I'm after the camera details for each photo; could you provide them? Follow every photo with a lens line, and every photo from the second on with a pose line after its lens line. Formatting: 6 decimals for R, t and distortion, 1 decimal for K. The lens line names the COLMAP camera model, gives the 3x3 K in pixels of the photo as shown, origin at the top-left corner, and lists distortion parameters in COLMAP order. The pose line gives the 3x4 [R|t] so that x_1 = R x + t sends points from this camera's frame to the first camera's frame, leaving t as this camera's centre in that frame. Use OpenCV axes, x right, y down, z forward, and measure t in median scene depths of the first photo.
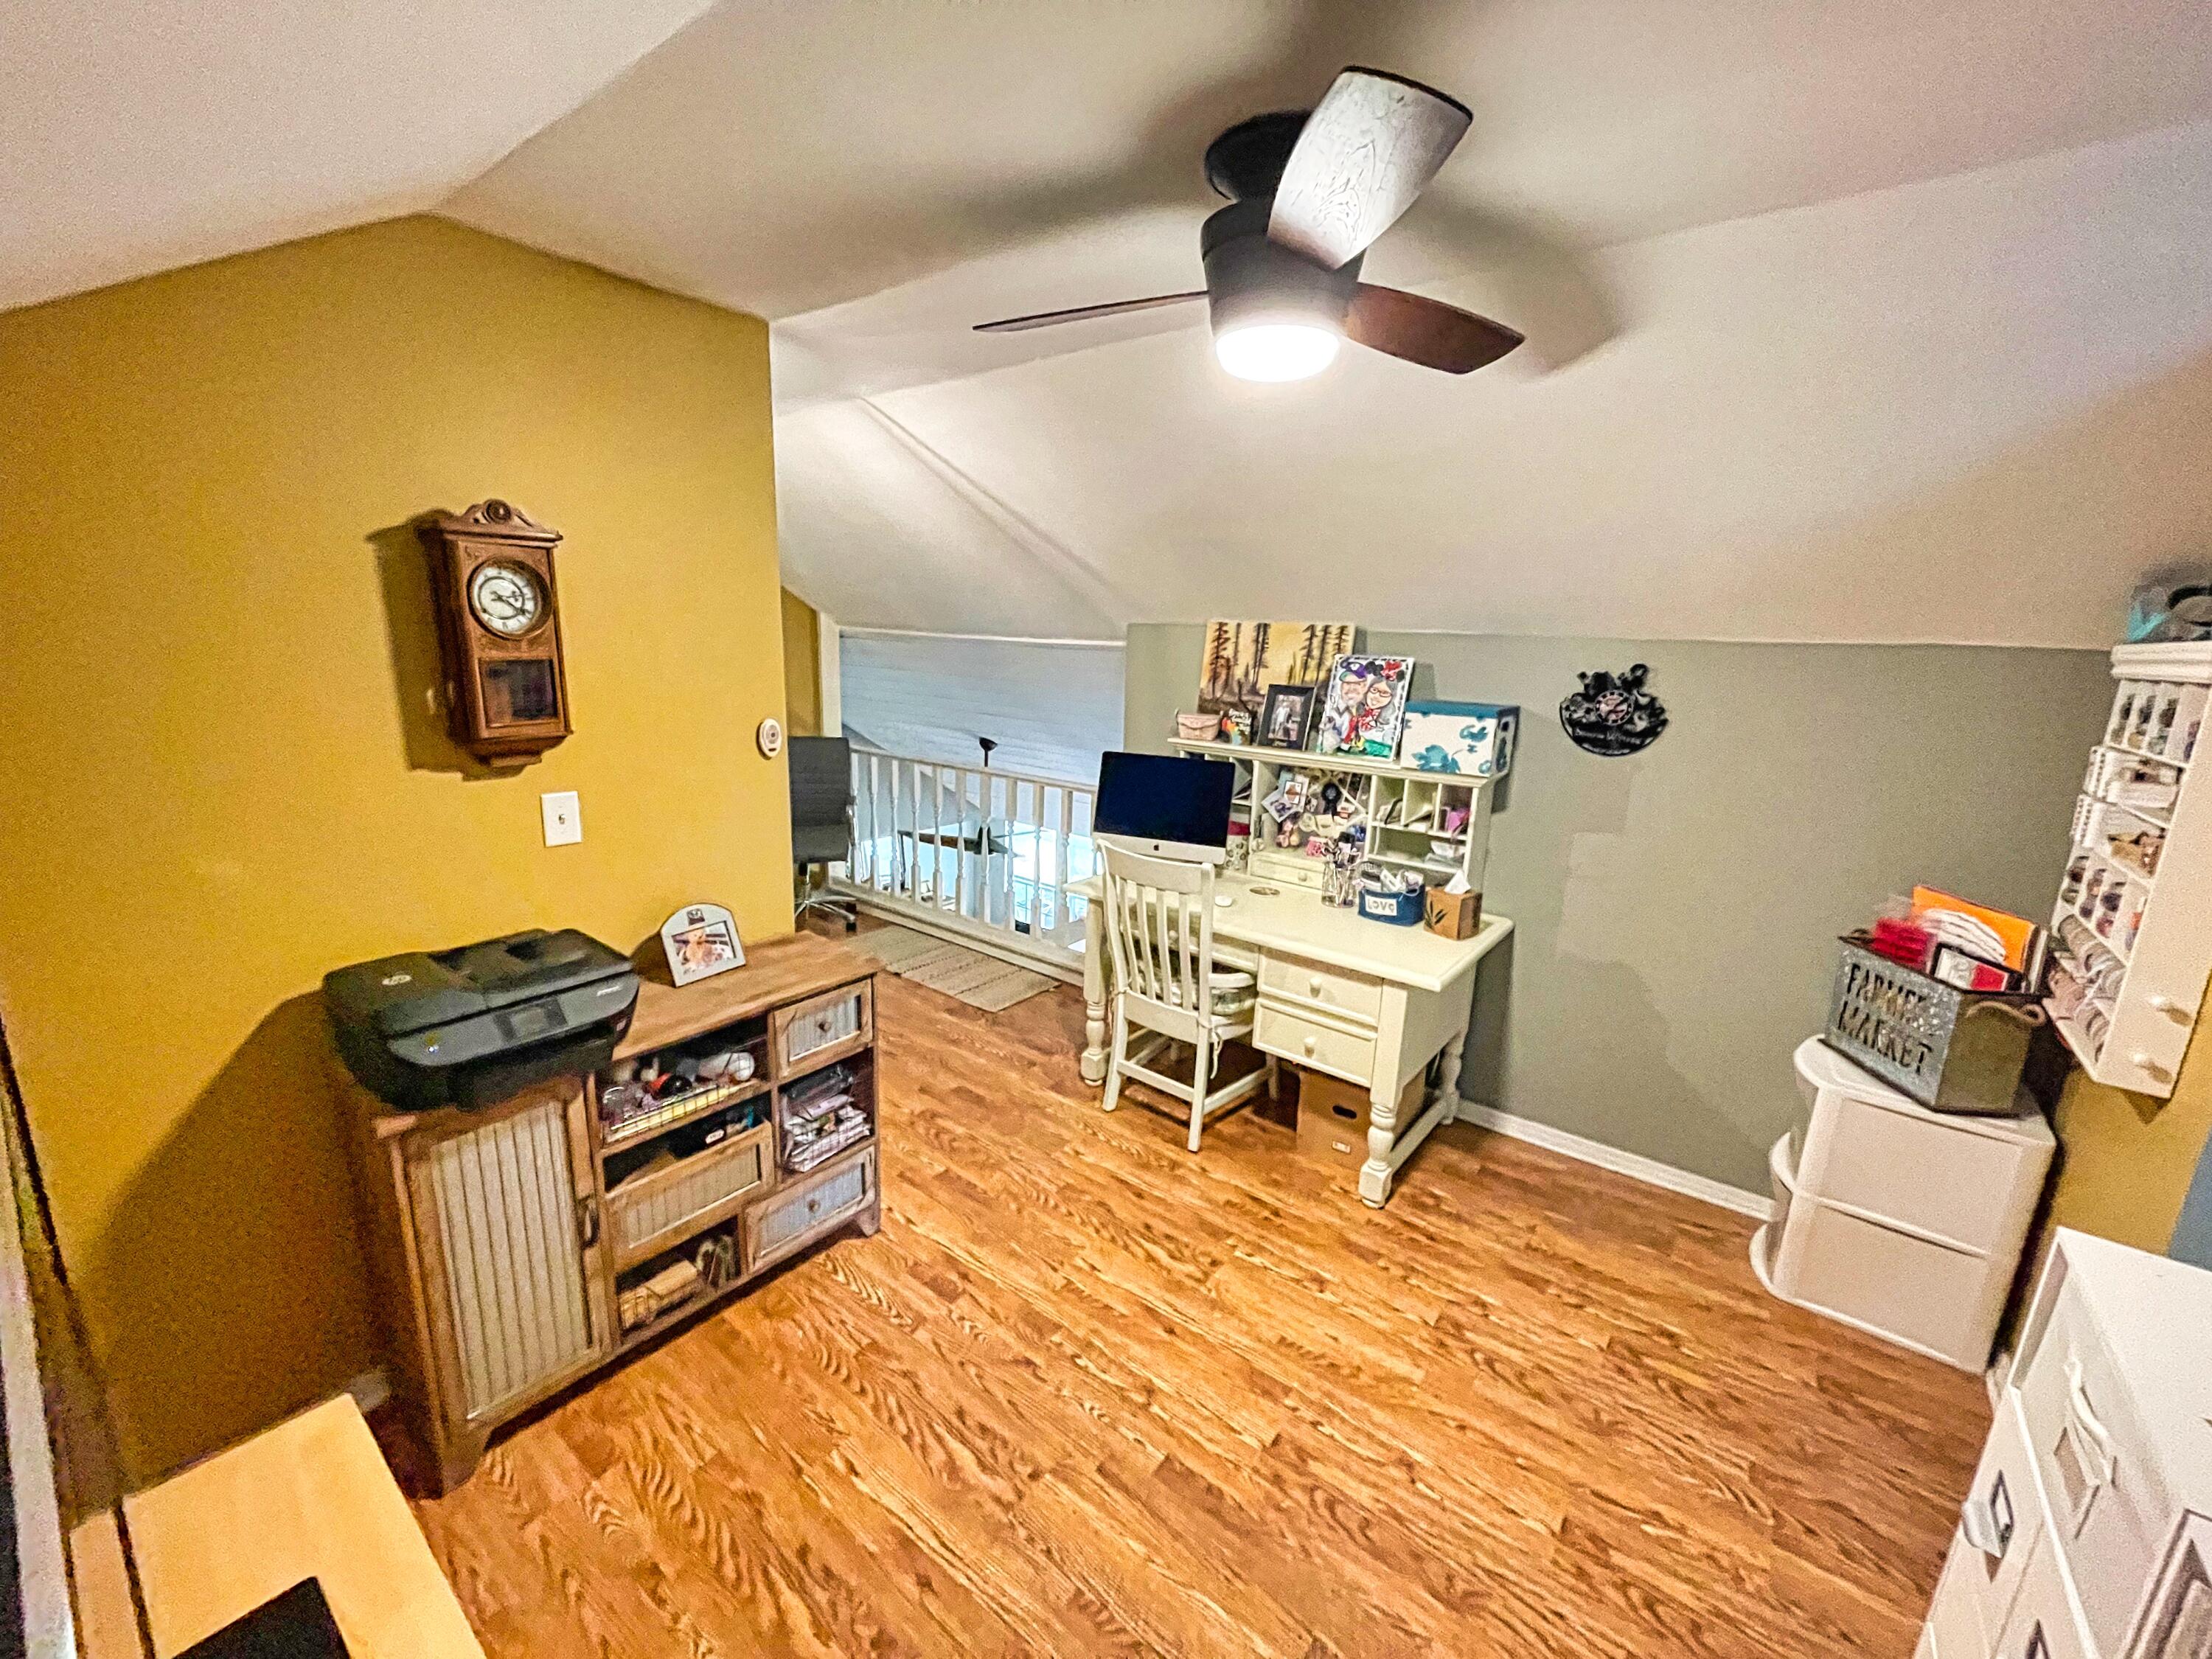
lens RADIAL K [[895.7, 0, 1106.8], [0, 895.7, 838.6], [0, 0, 1]] dist [0.001792, 0.006334]
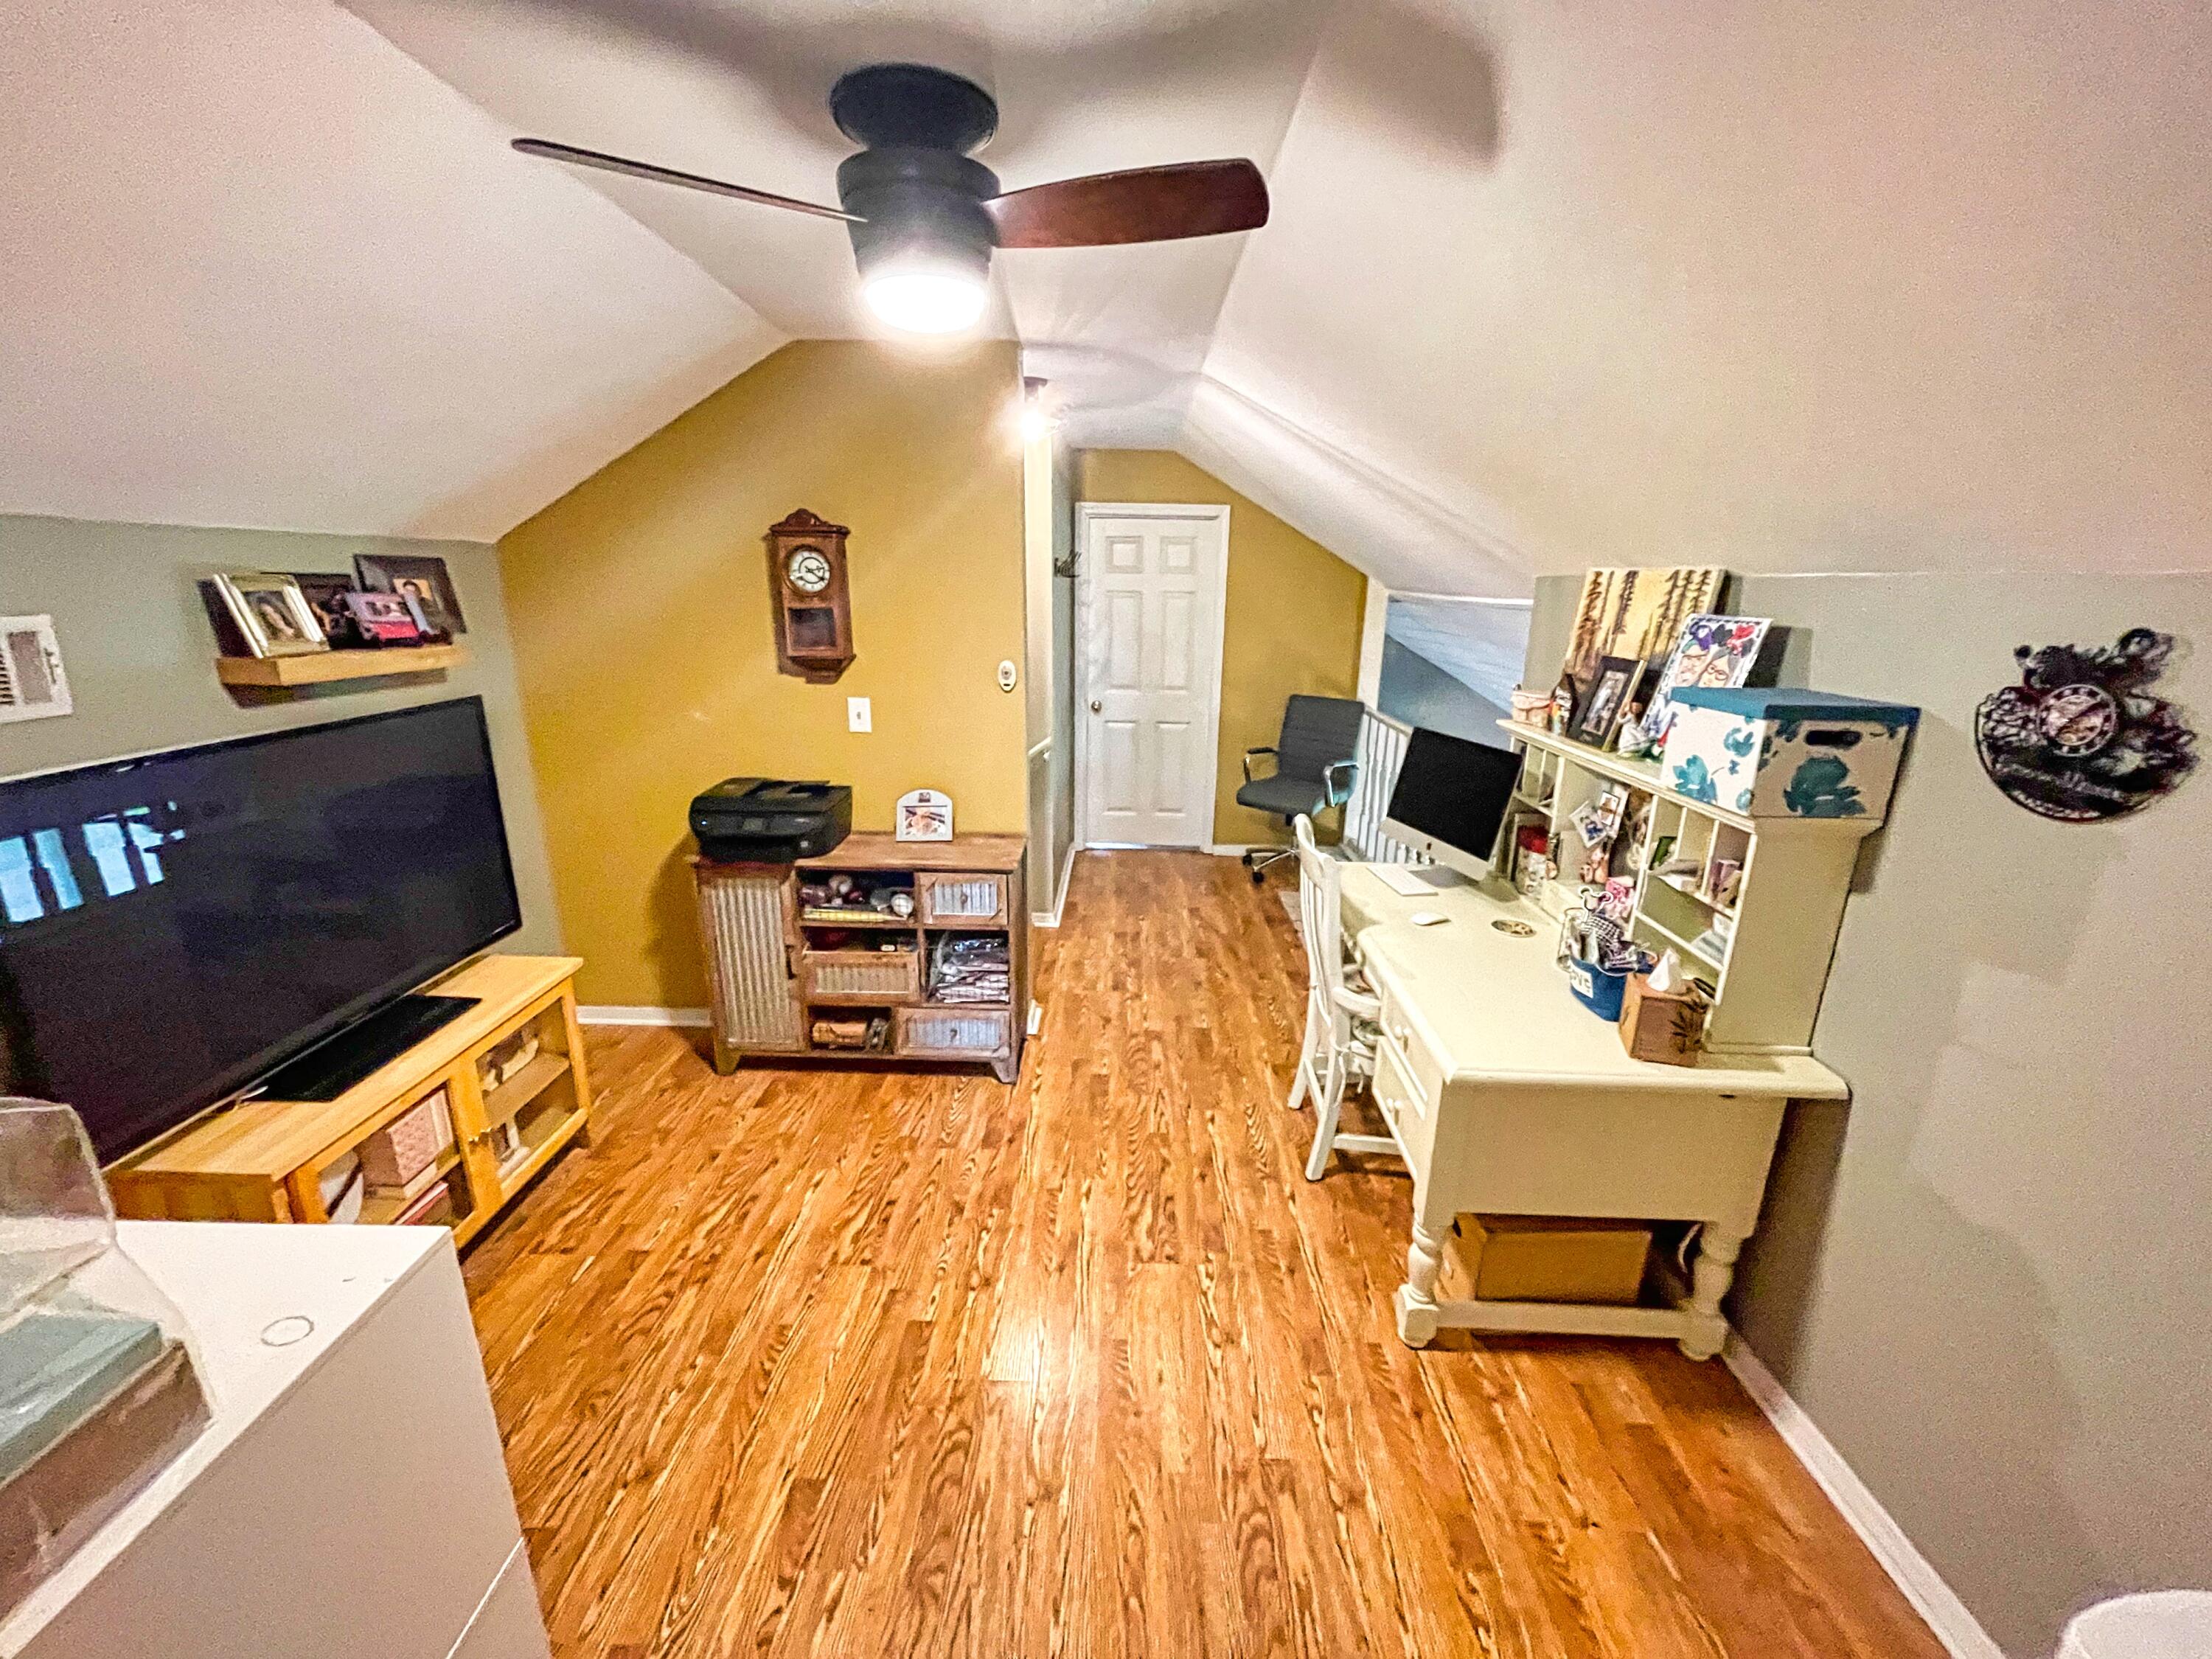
lens RADIAL K [[895.7, 0, 1106.8], [0, 895.7, 838.6], [0, 0, 1]] dist [0.001792, 0.006334]
pose [[0.591364, 0.198469, -0.781600, 0.639890], [-0.176239, 0.977618, 0.114900, -0.047901], [0.786911, 0.069800, 0.613106, 0.295475]]
